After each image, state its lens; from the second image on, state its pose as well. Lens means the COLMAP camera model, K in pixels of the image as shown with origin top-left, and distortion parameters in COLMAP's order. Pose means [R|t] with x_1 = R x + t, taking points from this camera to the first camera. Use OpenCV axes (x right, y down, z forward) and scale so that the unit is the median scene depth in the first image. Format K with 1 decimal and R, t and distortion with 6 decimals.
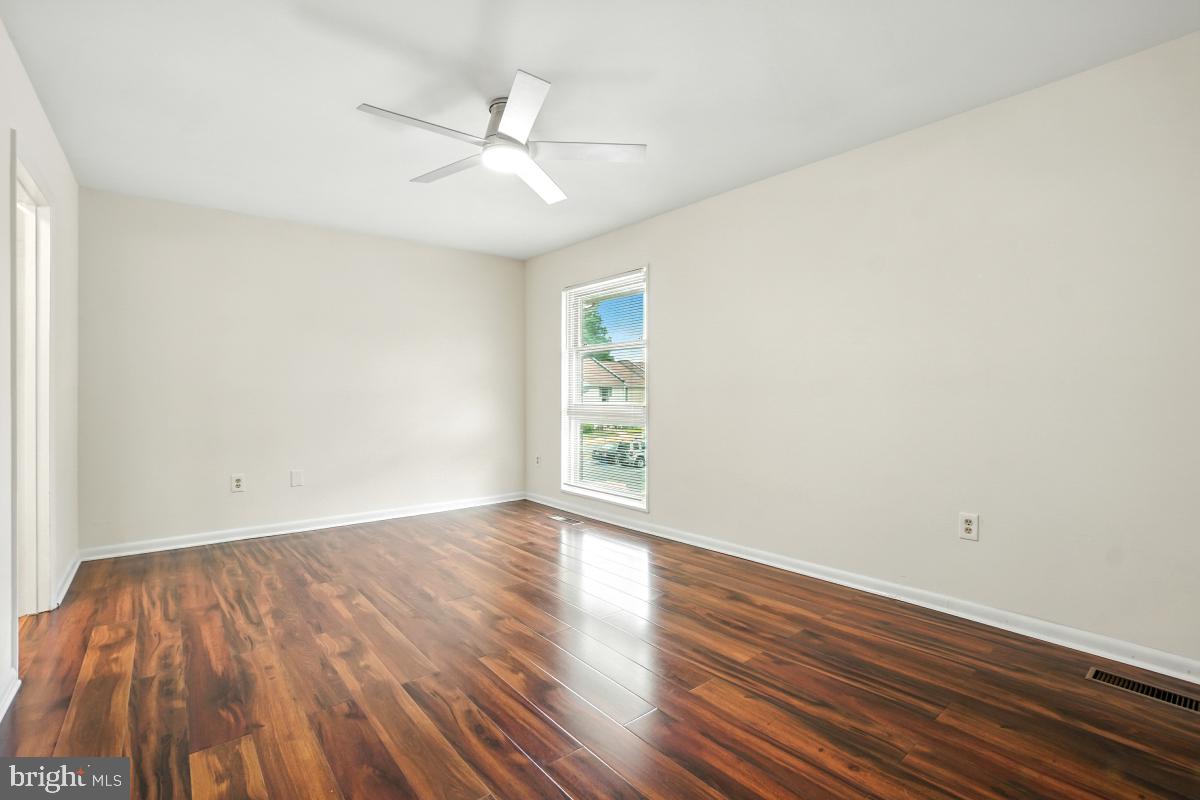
lens RADIAL K [[537.2, 0, 603.9], [0, 537.2, 400.7], [0, 0, 1]] dist [-0.061971, 0.023308]
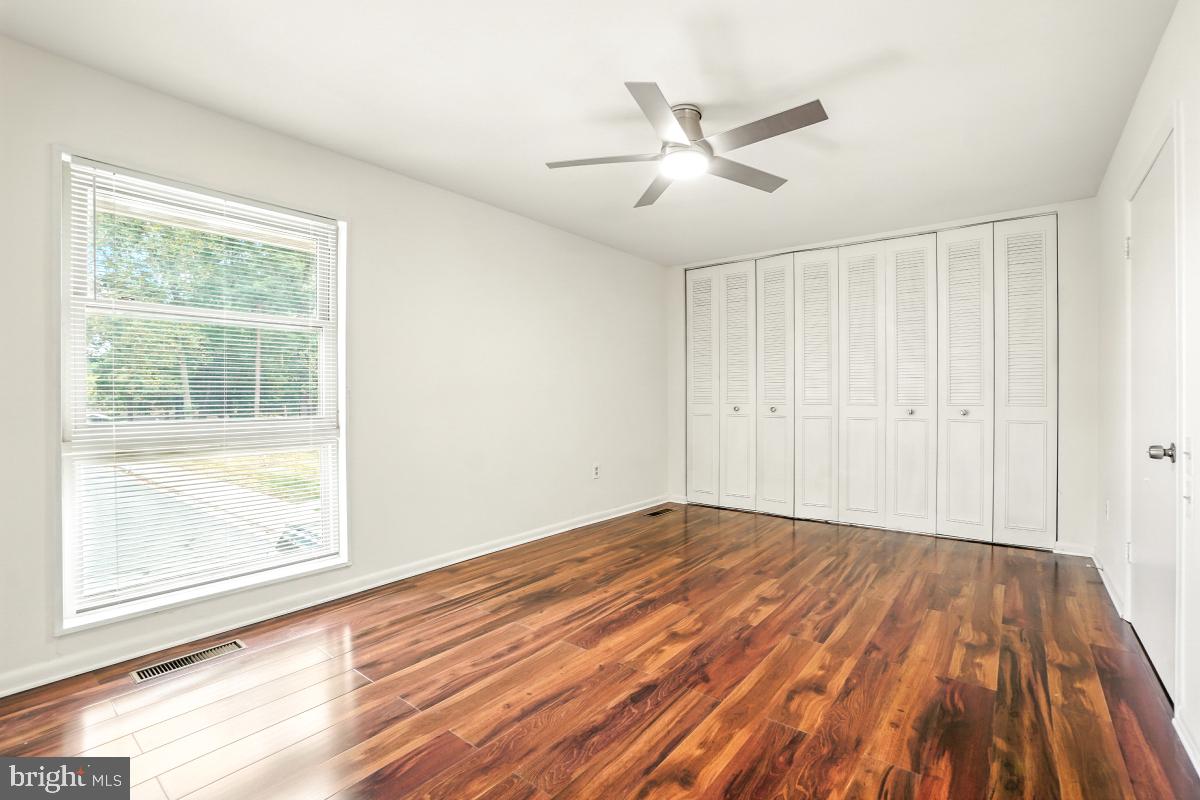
lens RADIAL K [[540.2, 0, 606.8], [0, 540.2, 393.7], [0, 0, 1]] dist [-0.062101, 0.023131]
pose [[-0.205232, 0.006411, 0.978692, -1.247662], [0.016673, 0.999856, -0.003053, -0.023993], [-0.978571, 0.015691, -0.205309, 1.466518]]
